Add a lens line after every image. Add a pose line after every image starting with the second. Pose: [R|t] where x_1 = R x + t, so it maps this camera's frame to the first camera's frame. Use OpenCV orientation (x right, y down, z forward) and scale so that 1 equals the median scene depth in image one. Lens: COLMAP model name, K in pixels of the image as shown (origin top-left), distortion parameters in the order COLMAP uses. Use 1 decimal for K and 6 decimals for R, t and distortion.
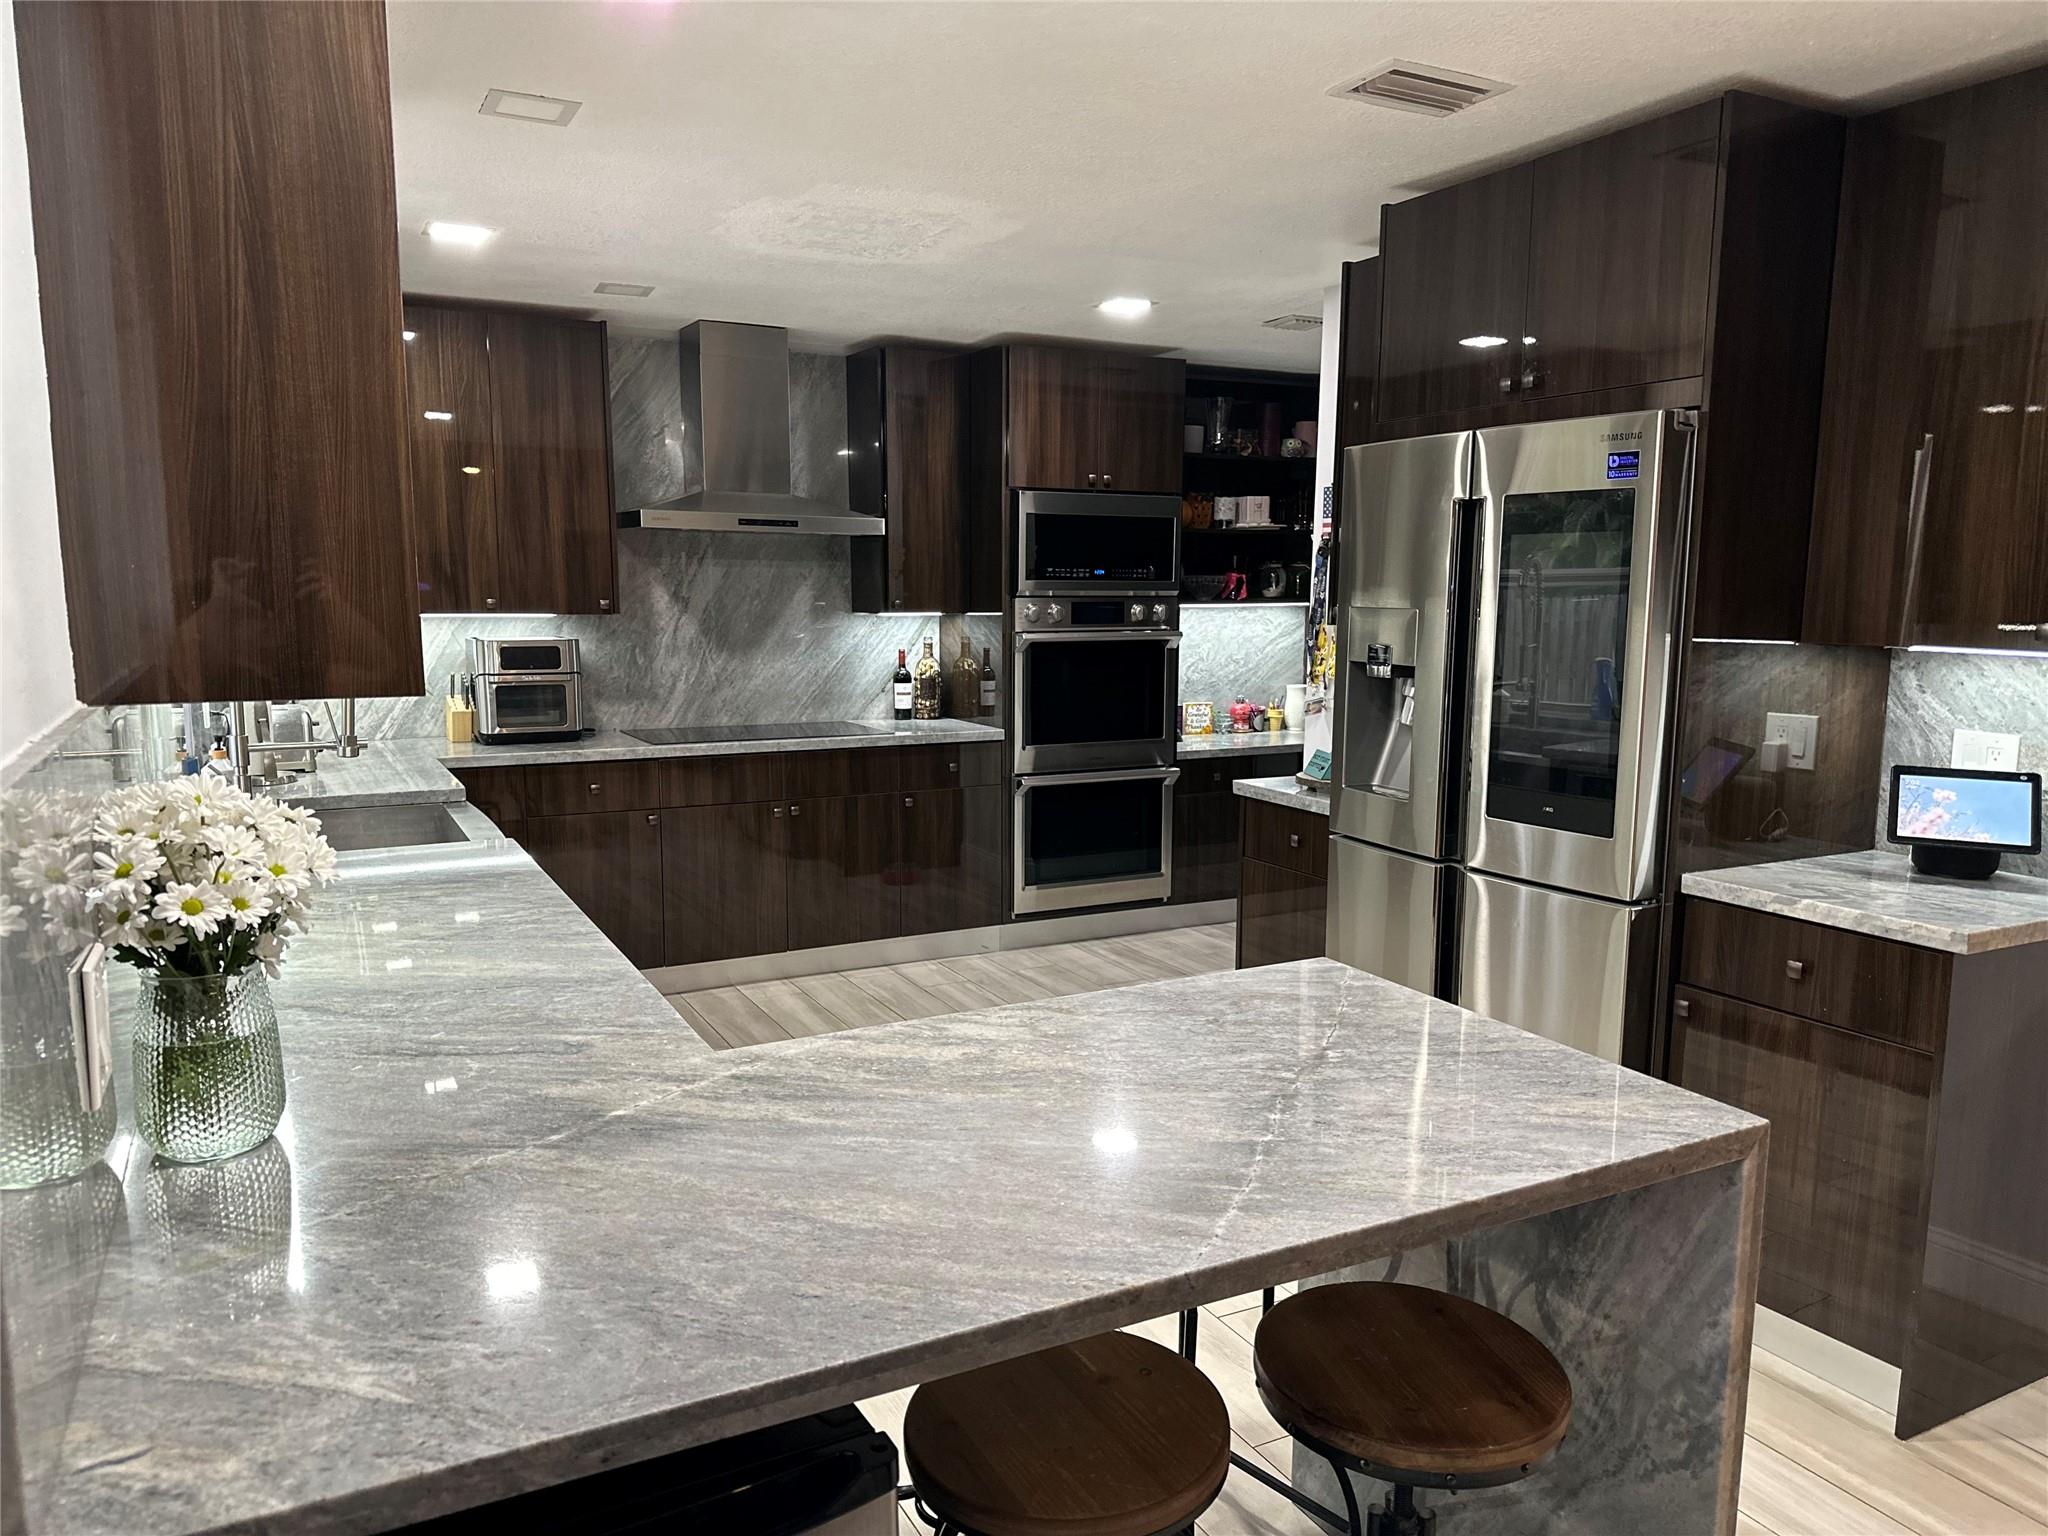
lens RADIAL K [[1432.4, 0, 1029.0], [0, 1432.4, 779.8], [0, 0, 1]] dist [0.158074, -0.258136]
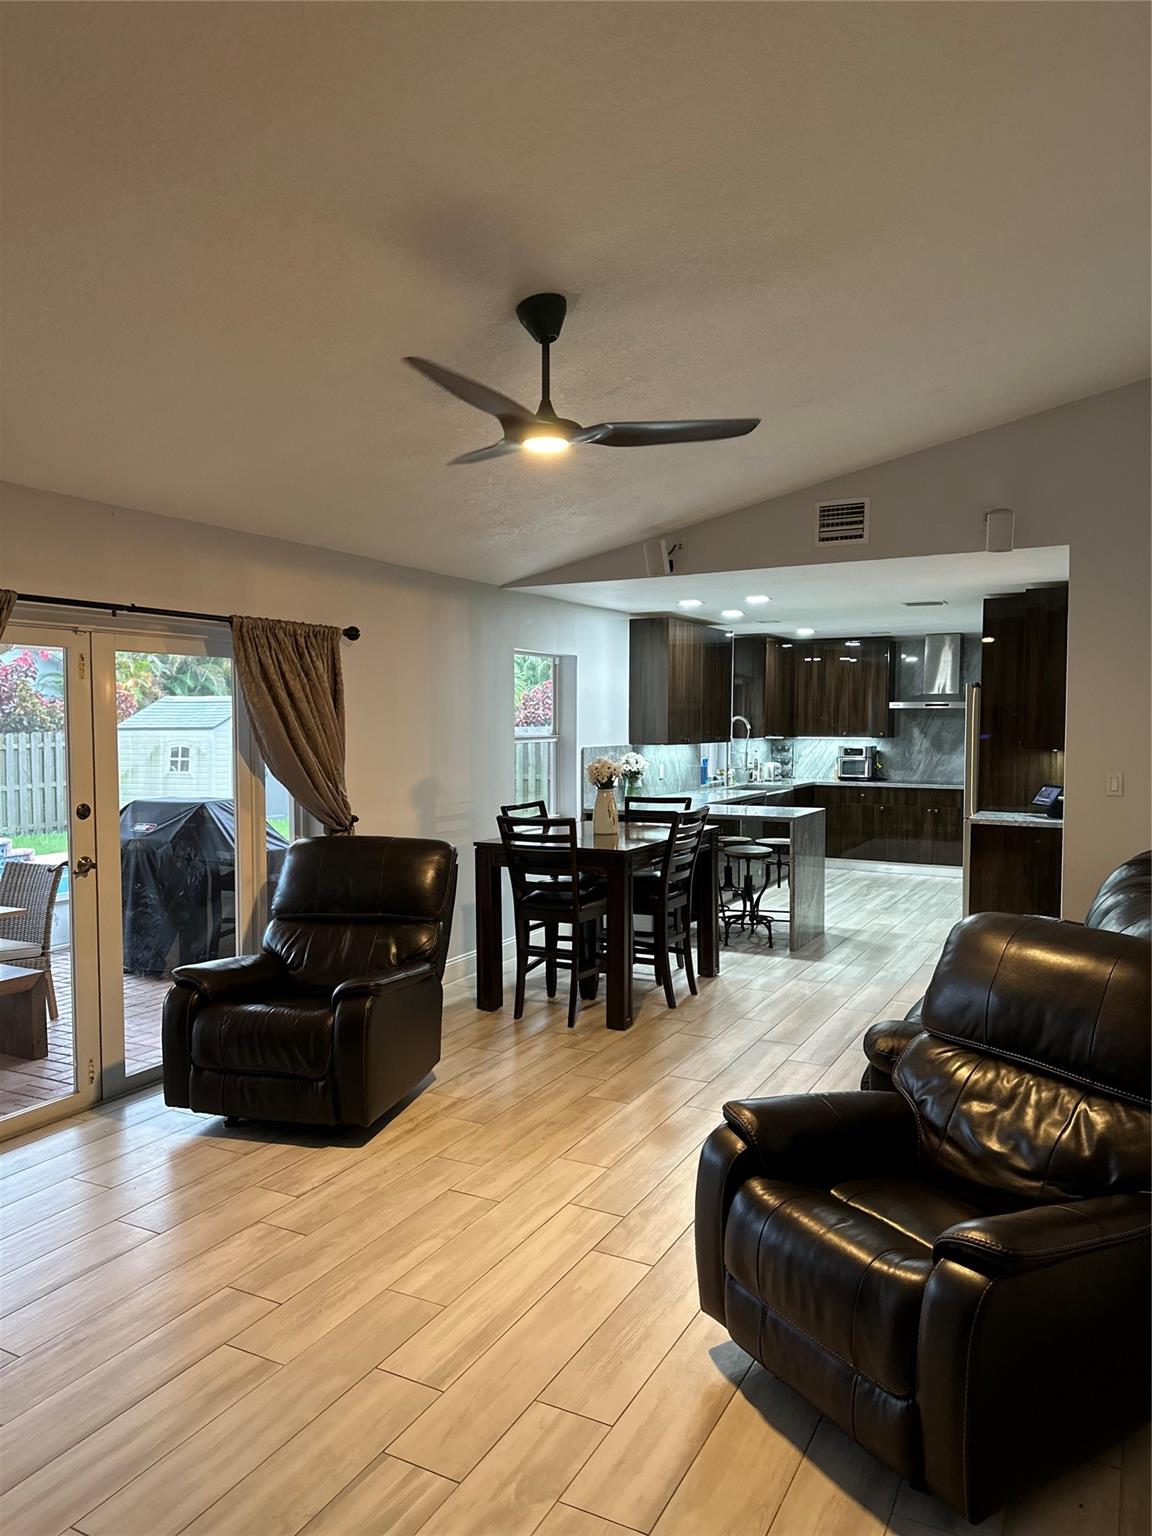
lens RADIAL K [[1074.3, 0, 562.6], [0, 1074.3, 768.8], [0, 0, 1]] dist [0.158074, -0.258136]
pose [[0.551132, 0.033397, -0.833750, 1.079614], [-0.112881, 0.992997, -0.034842, 0.087089], [0.826748, 0.113317, 0.551042, -0.654153]]
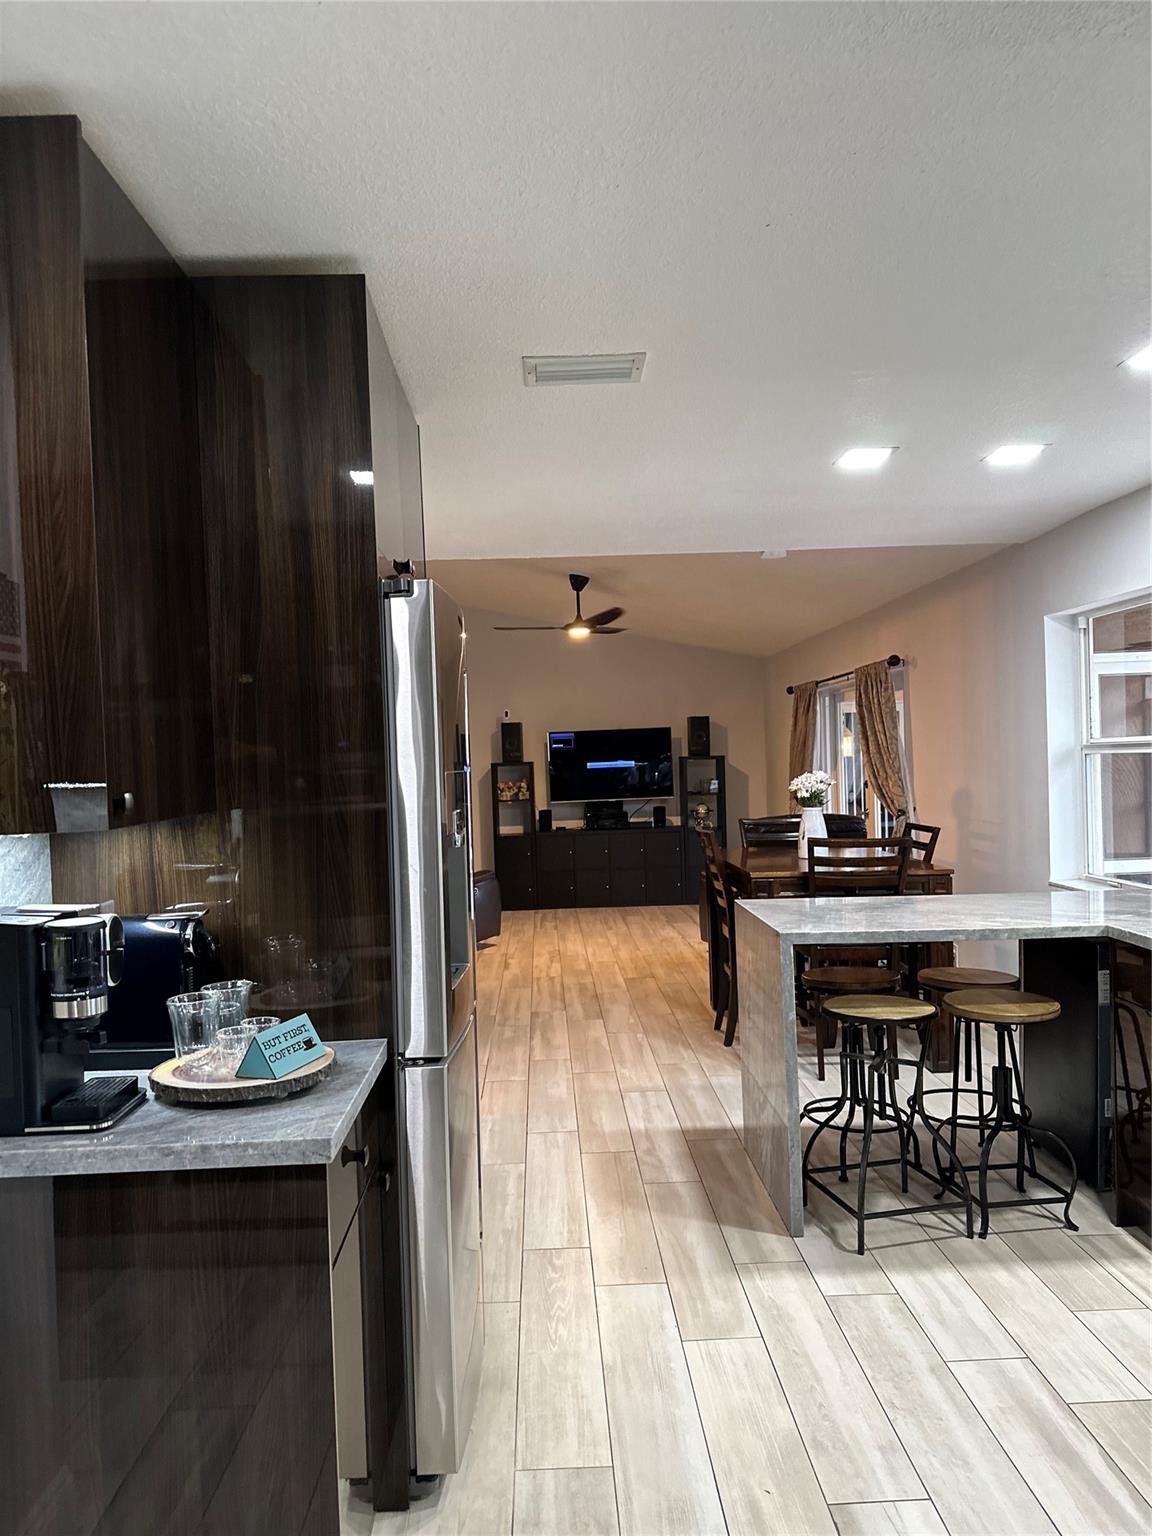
lens RADIAL K [[1099.2, 0, 571.0], [0, 1099.2, 775.5], [0, 0, 1]] dist [-0.004461, -0.000779]
pose [[-0.893848, 0.013026, 0.448180, -0.088237], [0.086469, 0.985822, 0.143802, -0.129977], [-0.439953, 0.167291, -0.882301, 0.992686]]
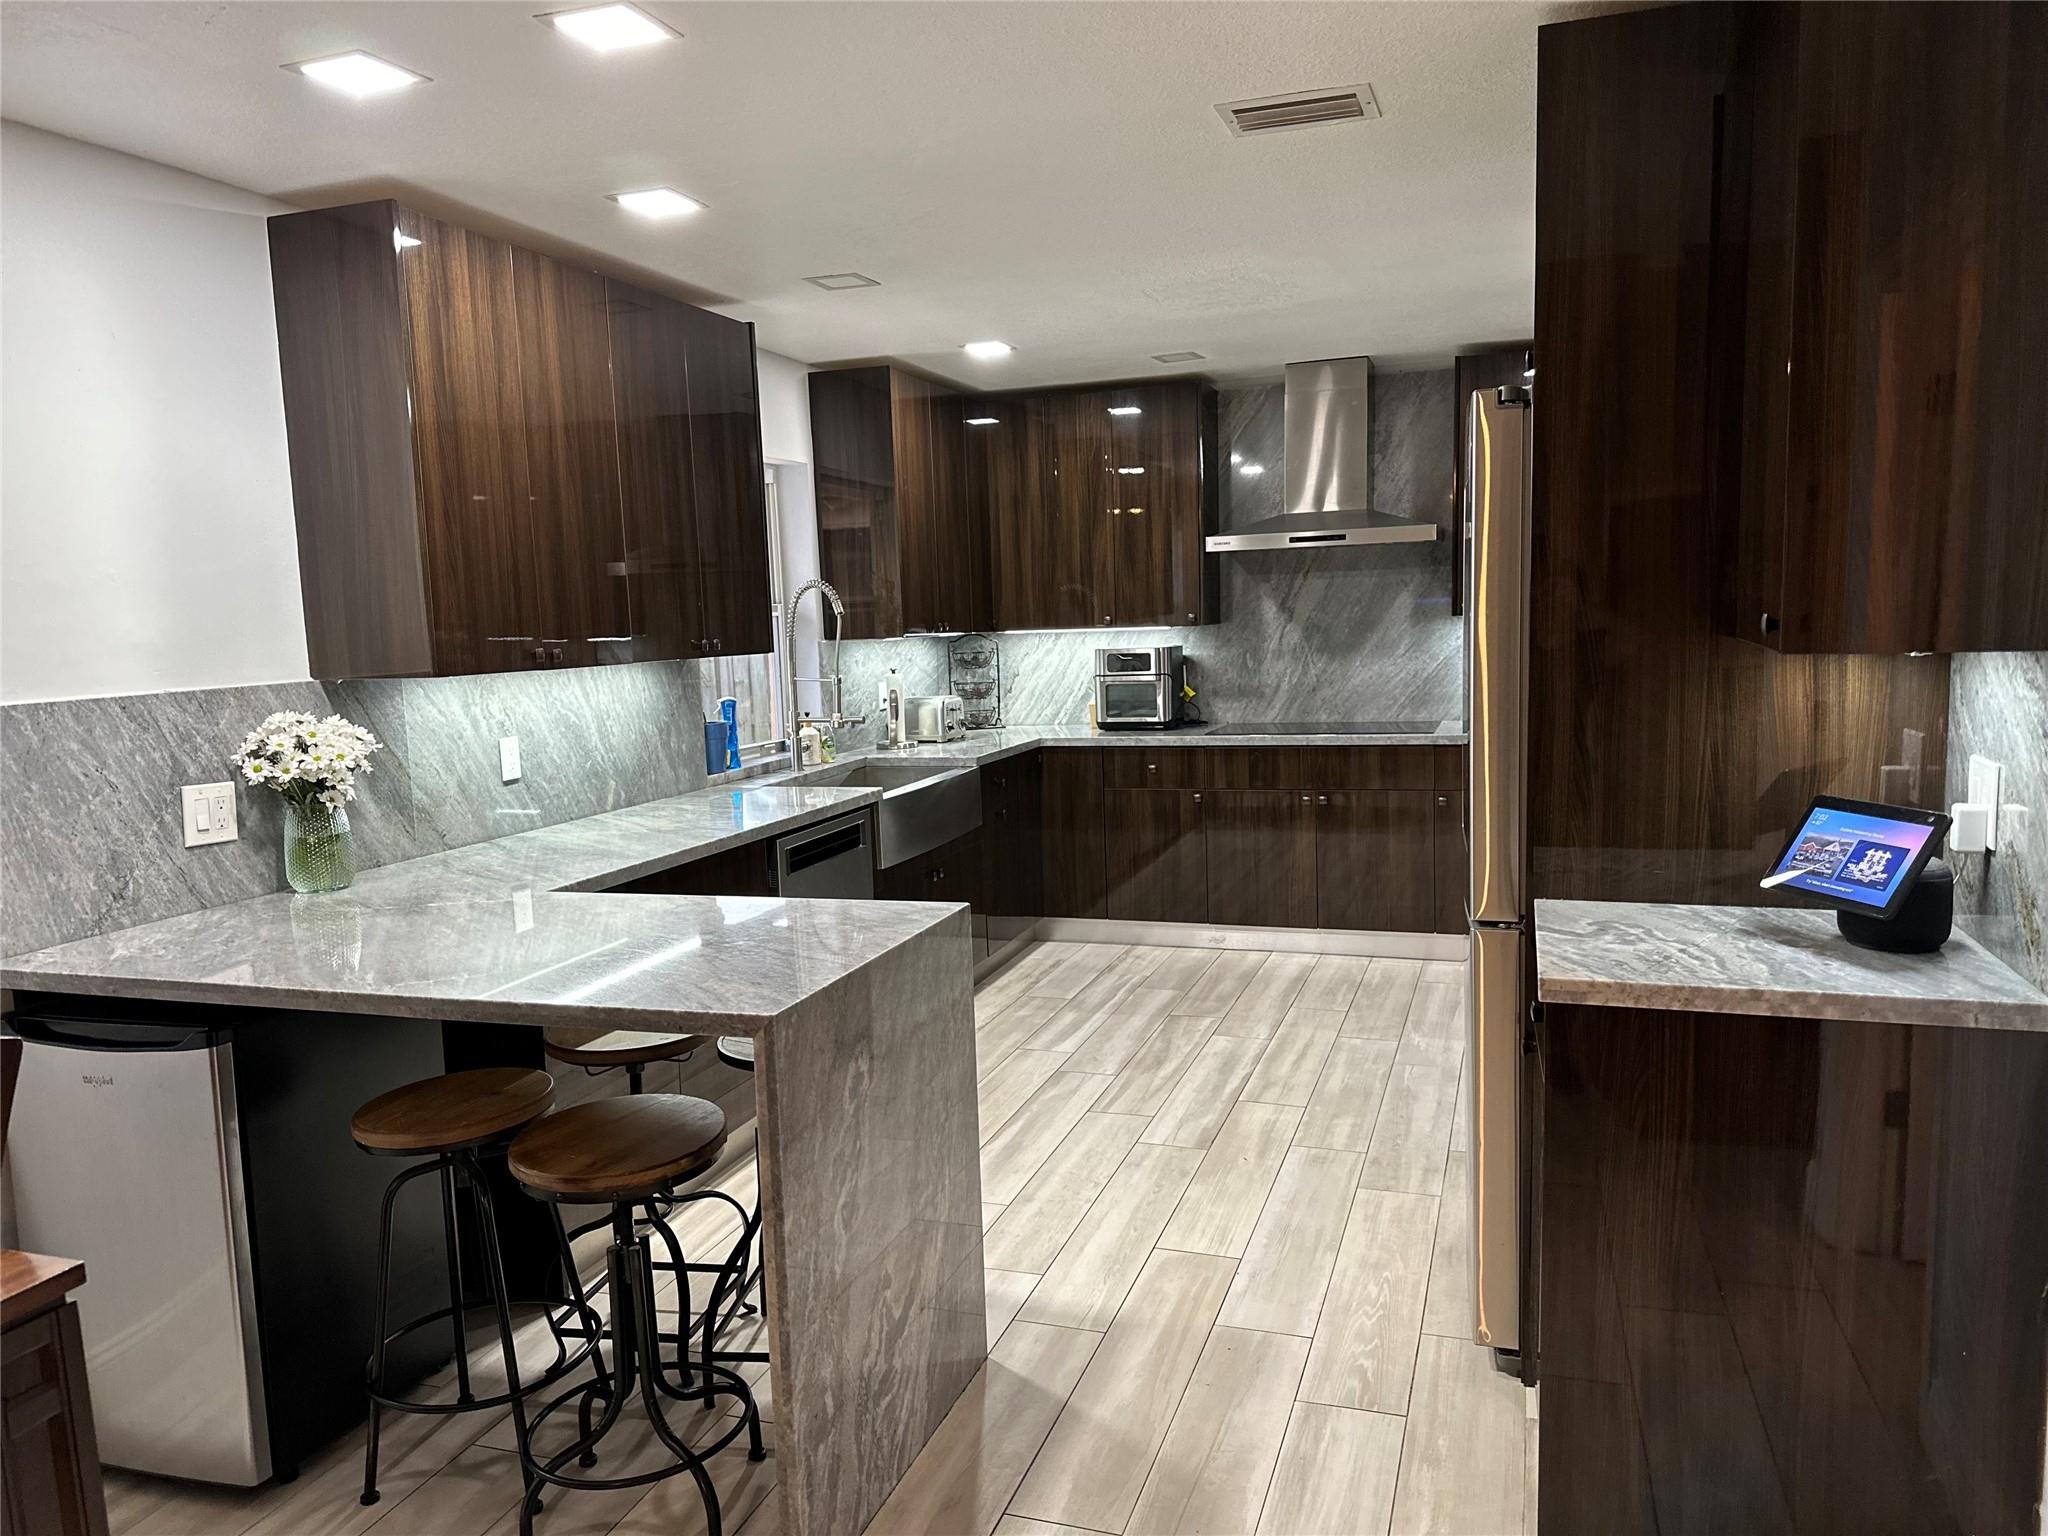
lens RADIAL K [[1432.4, 0, 1029.0], [0, 1432.4, 779.8], [0, 0, 1]] dist [0.158074, -0.258136]
pose [[0.675055, 0.057820, -0.735498, 0.467403], [-0.061974, 0.997845, 0.021563, -0.003592], [0.735160, 0.031026, 0.677184, 0.091745]]
